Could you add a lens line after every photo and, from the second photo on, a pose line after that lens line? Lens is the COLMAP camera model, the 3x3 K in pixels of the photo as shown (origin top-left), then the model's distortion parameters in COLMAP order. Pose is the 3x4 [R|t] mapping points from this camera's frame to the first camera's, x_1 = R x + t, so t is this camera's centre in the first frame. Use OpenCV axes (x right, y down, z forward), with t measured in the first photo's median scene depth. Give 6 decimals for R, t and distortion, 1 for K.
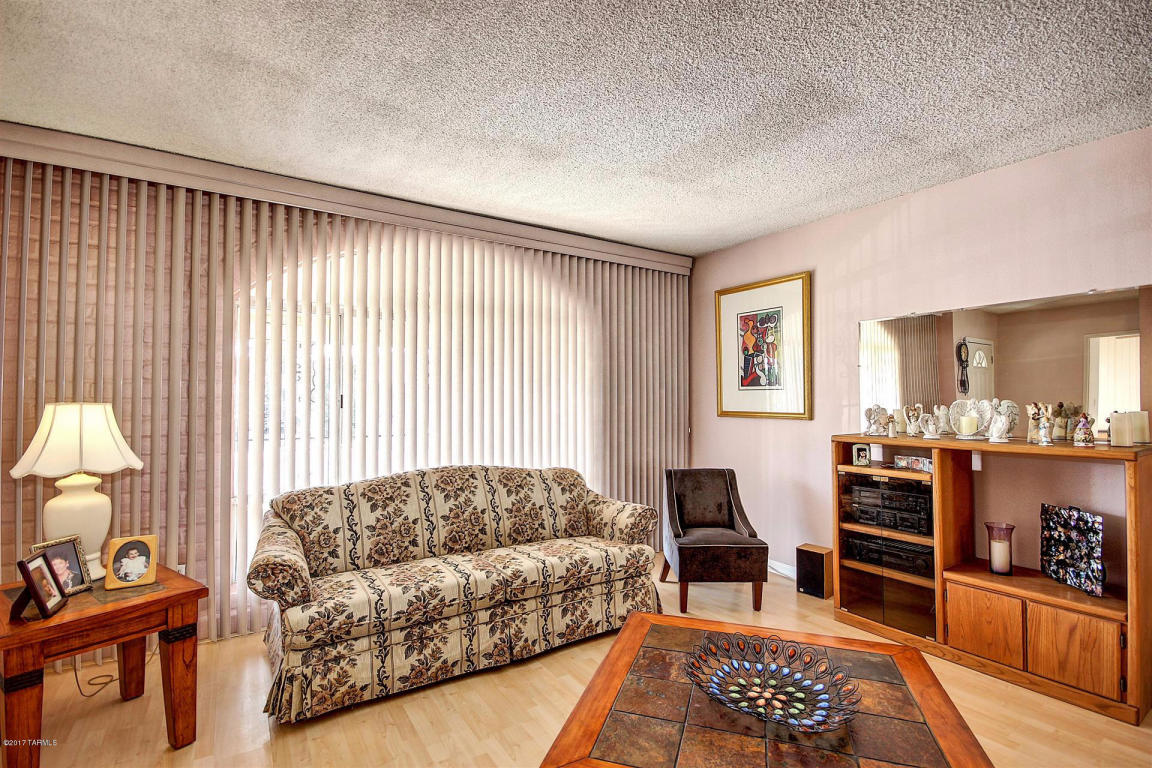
lens RADIAL K [[536.0, 0, 576.0], [0, 536.0, 384.0], [0, 0, 1]] dist [-0.008161, 0.000403]
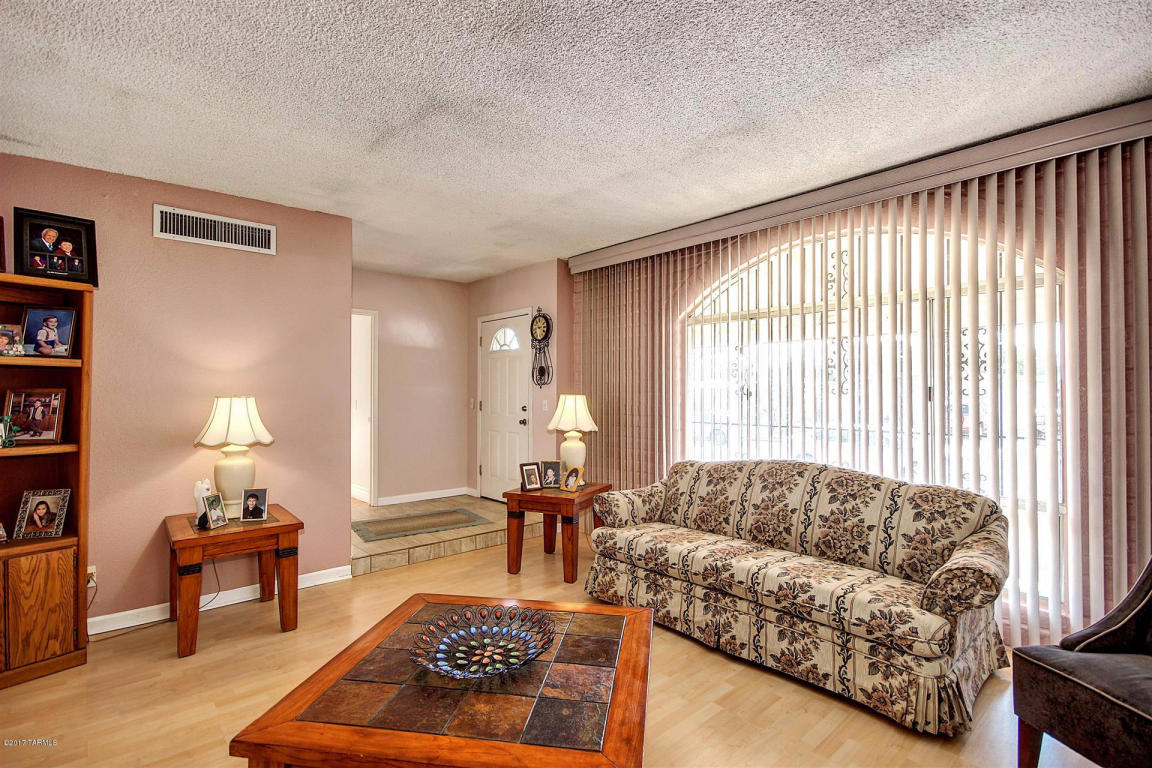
lens RADIAL K [[549.3, 0, 576.0], [0, 549.3, 384.0], [0, 0, 1]] dist [-0.003586, -0.000351]
pose [[0.152809, -0.017747, -0.988096, 0.796364], [0.026999, 0.999541, -0.013777, 0.019895], [0.987887, -0.024572, 0.153218, 0.528846]]
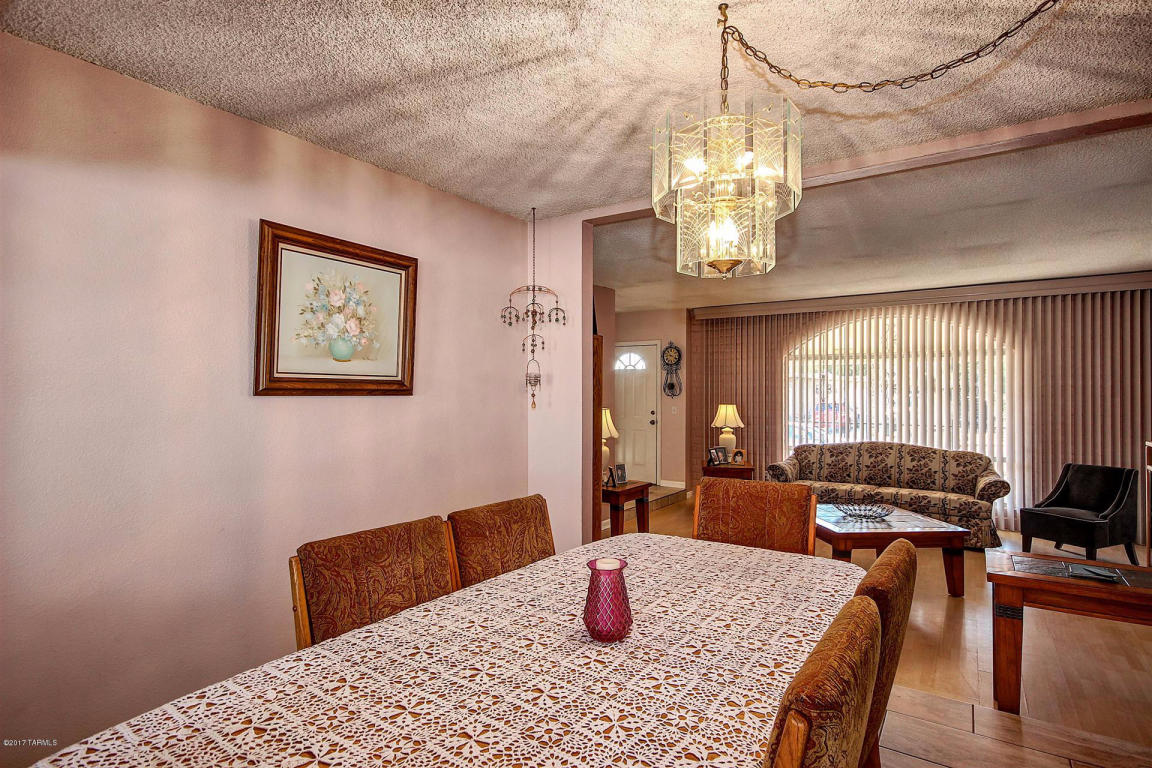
lens RADIAL K [[579.3, 0, 576.0], [0, 579.3, 384.0], [0, 0, 1]] dist [-0.003359, -0.000147]
pose [[0.396794, -0.005905, -0.917889, 1.323204], [0.023701, 0.999712, 0.003815, -0.084284], [0.917602, -0.023269, 0.396820, -0.825453]]
